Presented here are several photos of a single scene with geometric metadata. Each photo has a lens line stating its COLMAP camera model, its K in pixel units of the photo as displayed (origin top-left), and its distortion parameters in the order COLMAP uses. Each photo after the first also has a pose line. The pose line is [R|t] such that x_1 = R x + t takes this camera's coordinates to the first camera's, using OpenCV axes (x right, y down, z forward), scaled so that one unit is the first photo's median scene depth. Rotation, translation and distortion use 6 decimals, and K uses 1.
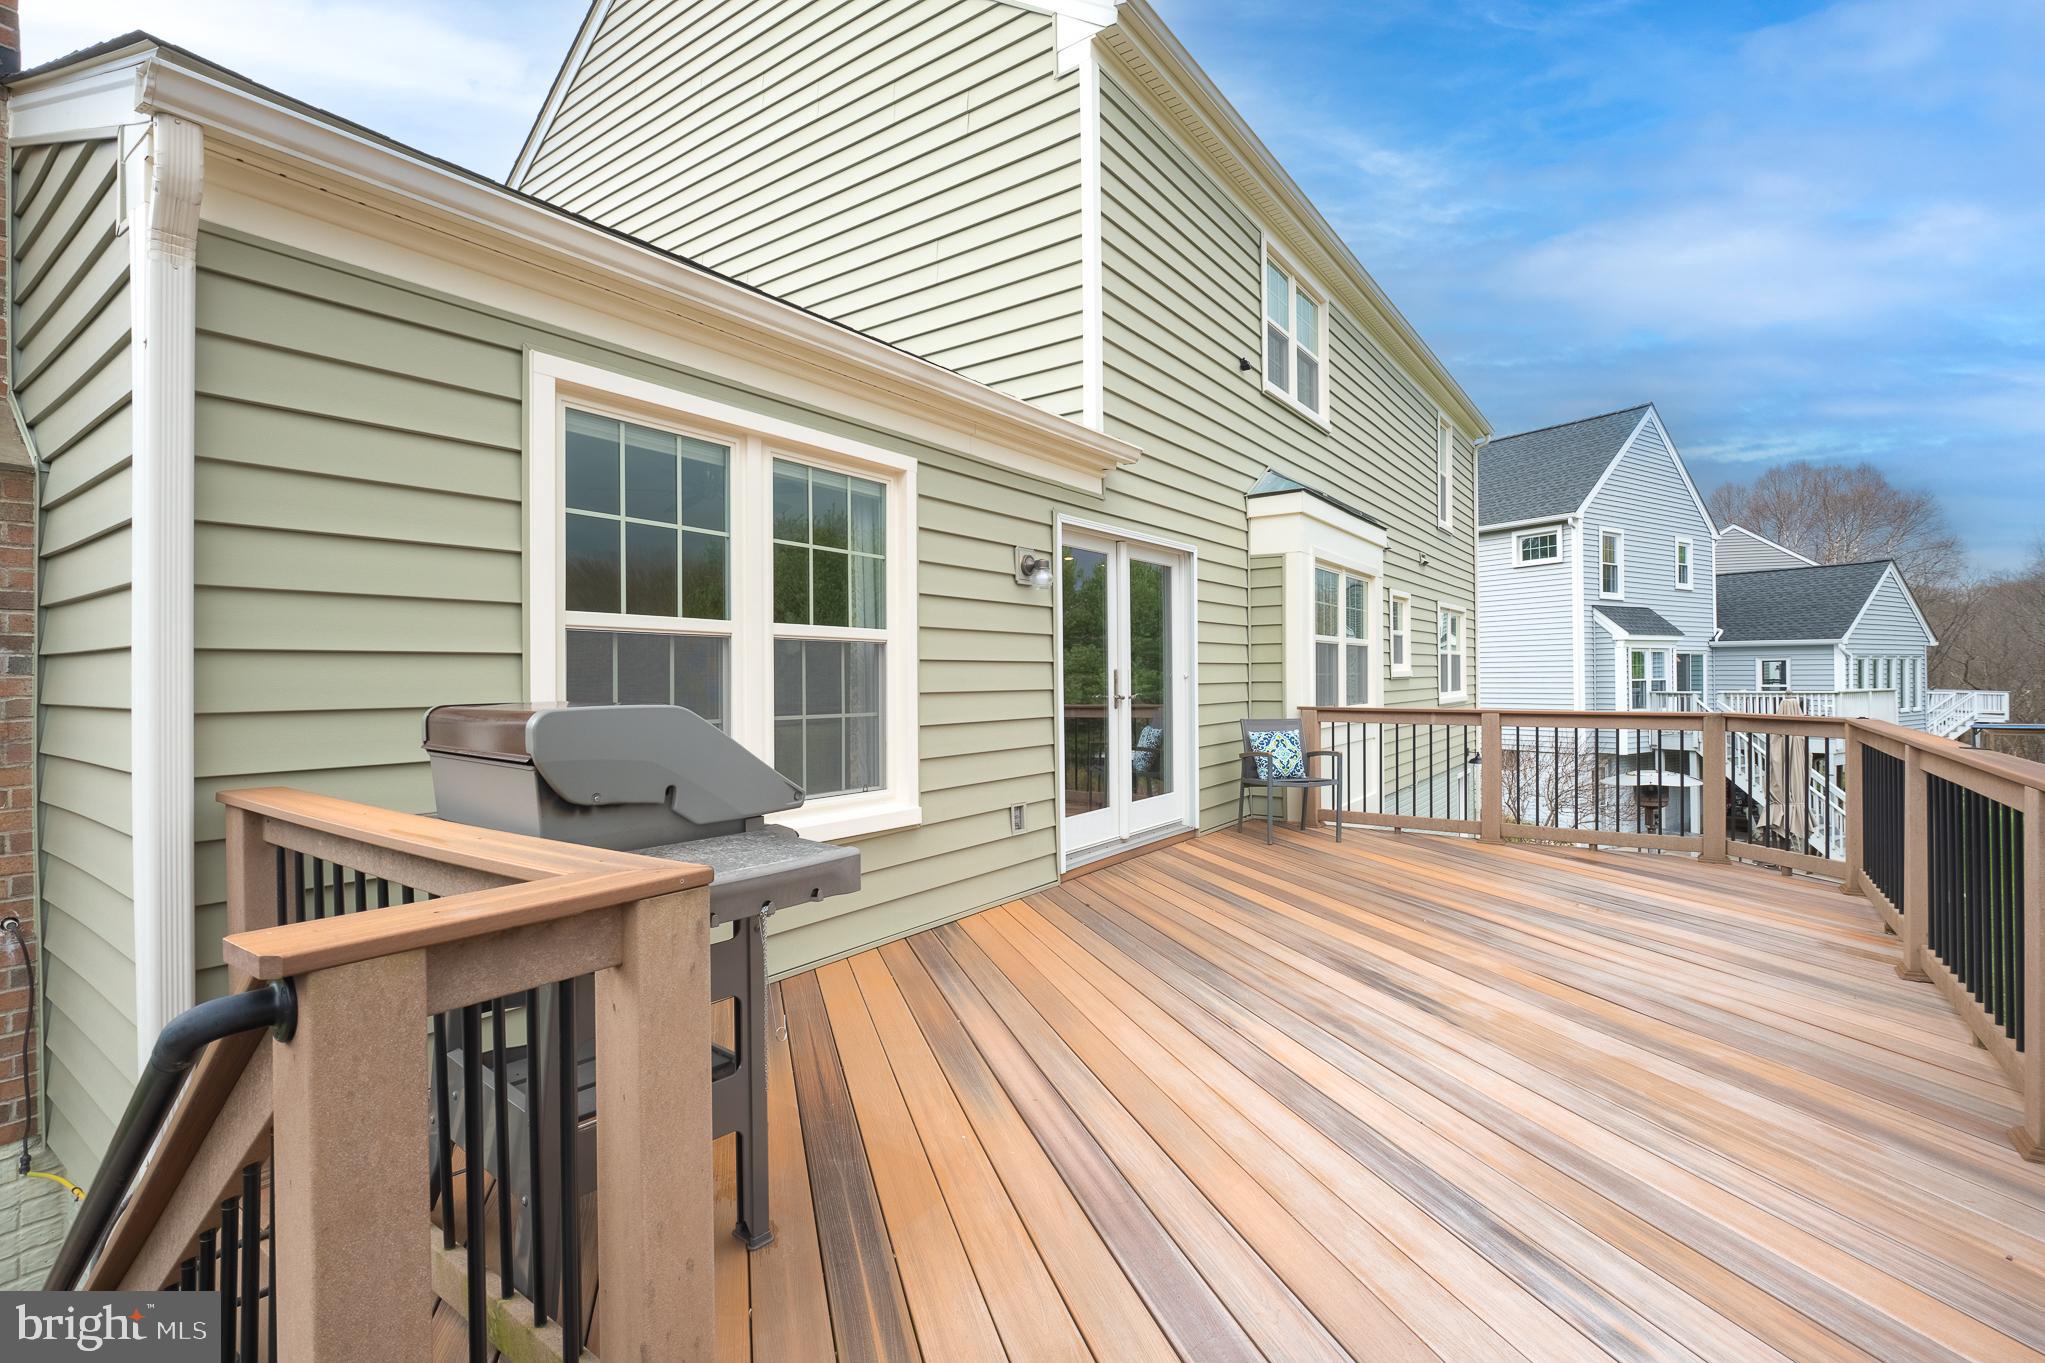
lens RADIAL K [[933.5, 0, 1012.5], [0, 933.5, 671.5], [0, 0, 1]] dist [-0.002644, -0.004460]
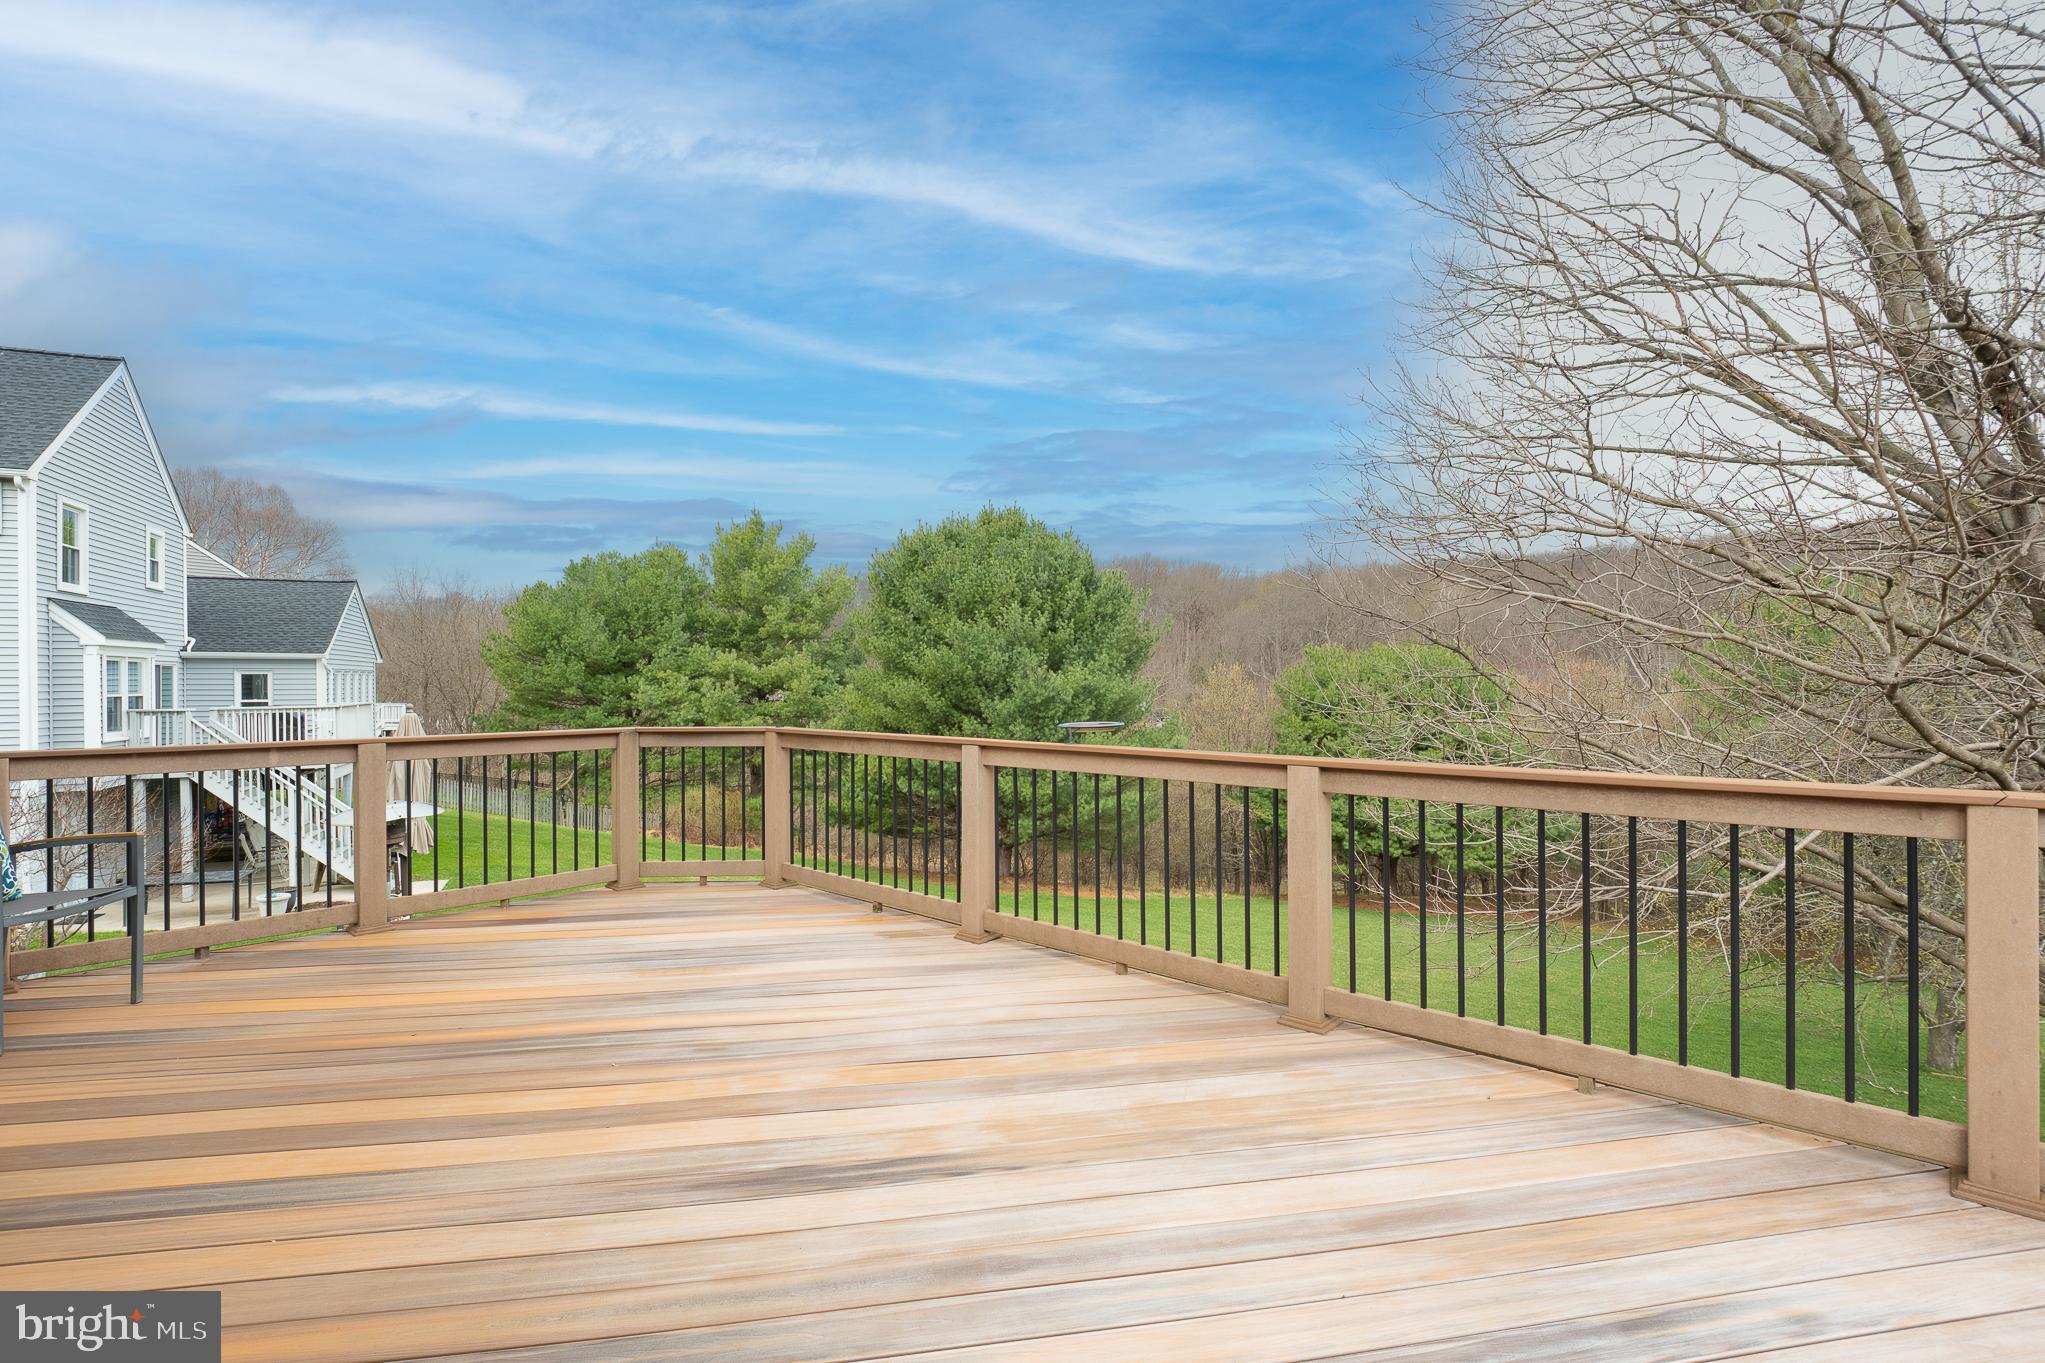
lens RADIAL K [[933.5, 0, 1019.7], [0, 933.5, 679.4], [0, 0, 1]] dist [-0.002644, -0.004460]
pose [[0.111162, 0.009573, 0.993756, -0.036574], [-0.002045, 0.999954, -0.009404, 0.000706], [-0.993800, -0.000987, 0.111177, 0.133910]]
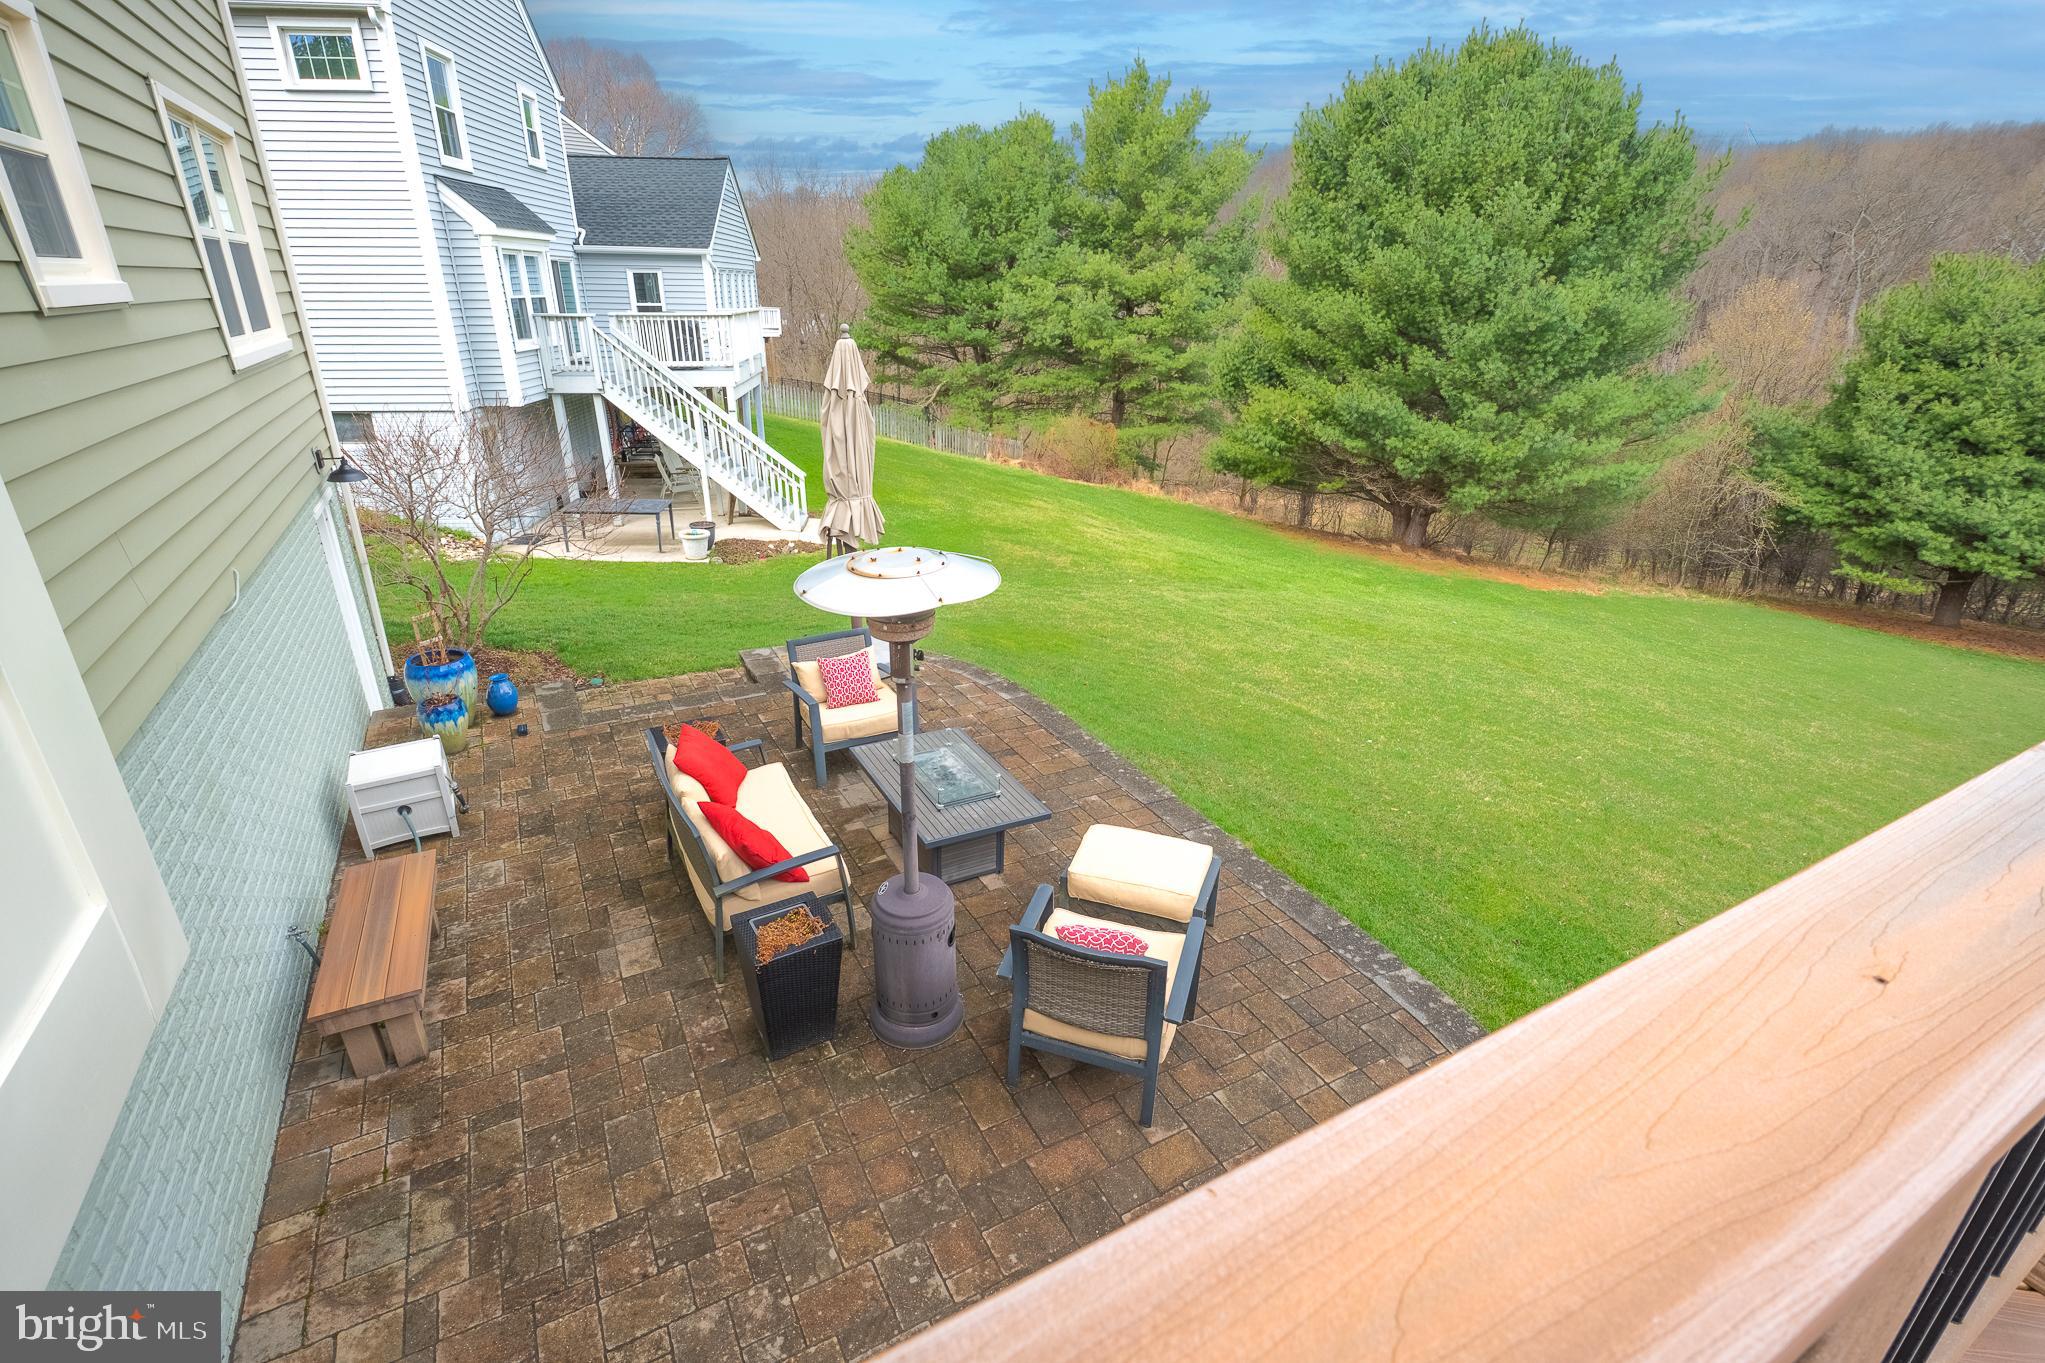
lens RADIAL K [[933.5, 0, 1019.1], [0, 933.5, 680.3], [0, 0, 1]] dist [-0.002644, -0.004460]
pose [[0.434005, -0.335131, 0.836258, 0.133792], [-0.023499, 0.923709, 0.382373, -0.001917], [-0.900604, -0.185603, 0.393020, 0.306117]]
